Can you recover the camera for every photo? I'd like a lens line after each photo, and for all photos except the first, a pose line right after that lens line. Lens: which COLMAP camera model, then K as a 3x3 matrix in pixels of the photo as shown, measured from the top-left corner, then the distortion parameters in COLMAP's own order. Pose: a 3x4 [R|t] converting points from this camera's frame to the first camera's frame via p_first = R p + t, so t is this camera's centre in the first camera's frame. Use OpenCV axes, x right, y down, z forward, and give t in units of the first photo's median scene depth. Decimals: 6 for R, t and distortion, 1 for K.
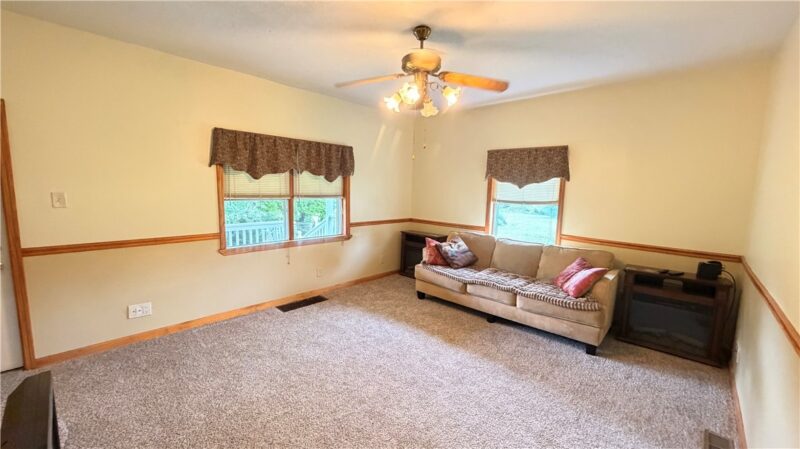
lens RADIAL K [[319.2, 0, 395.7], [0, 319.2, 224.9], [0, 0, 1]] dist [0.000104, 0.000100]
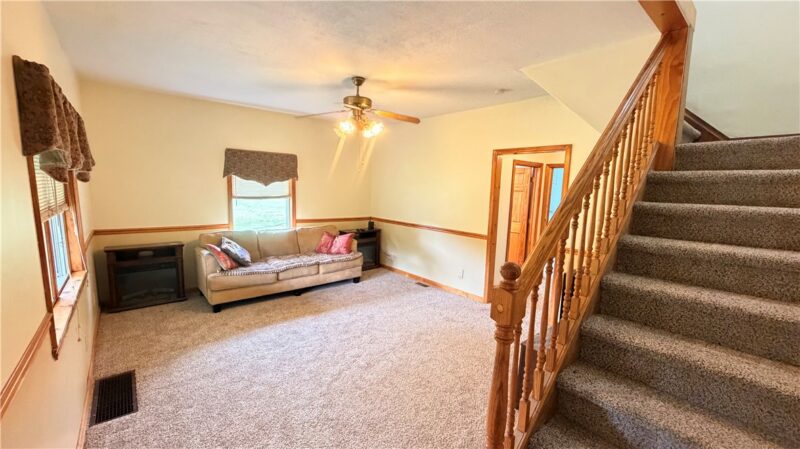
lens RADIAL K [[319.2, 0, 395.7], [0, 319.2, 224.9], [0, 0, 1]] dist [0.000104, 0.000100]
pose [[0.117321, -0.147707, 0.982048, -0.808148], [0.088594, 0.986491, 0.137792, -0.102023], [-0.989134, 0.070837, 0.128822, 0.421333]]
